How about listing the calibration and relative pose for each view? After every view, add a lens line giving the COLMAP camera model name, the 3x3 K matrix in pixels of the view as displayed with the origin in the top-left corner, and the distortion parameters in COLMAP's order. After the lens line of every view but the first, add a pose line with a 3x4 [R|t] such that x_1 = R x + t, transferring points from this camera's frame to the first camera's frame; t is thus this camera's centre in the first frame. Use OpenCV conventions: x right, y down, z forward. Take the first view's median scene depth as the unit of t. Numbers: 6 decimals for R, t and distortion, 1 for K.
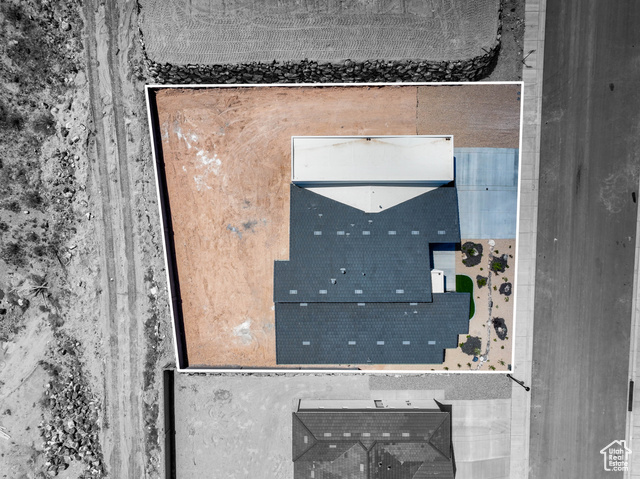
lens RADIAL K [[450.8, 0, 321.2], [0, 450.8, 239.0], [0, 0, 1]] dist [-0.005523, 0.024462]
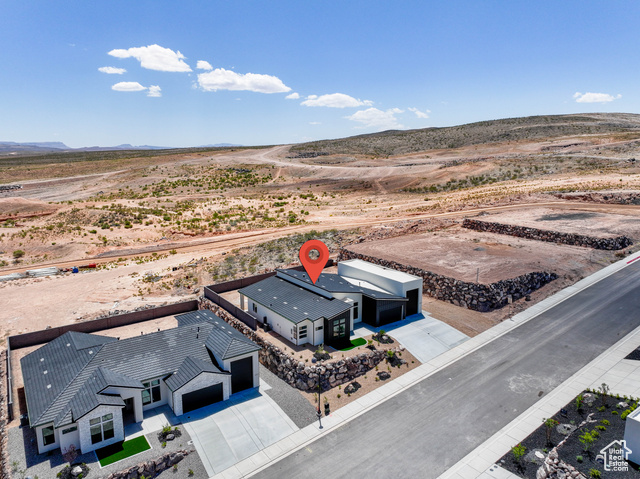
lens RADIAL K [[450.8, 0, 321.2], [0, 450.8, 239.0], [0, 0, 1]] dist [-0.005523, 0.024462]
pose [[0.583267, 0.164421, -0.795466, 1.573847], [-0.812280, 0.116816, -0.571450, 1.131107], [-0.001035, 0.979449, 0.201691, 0.649687]]
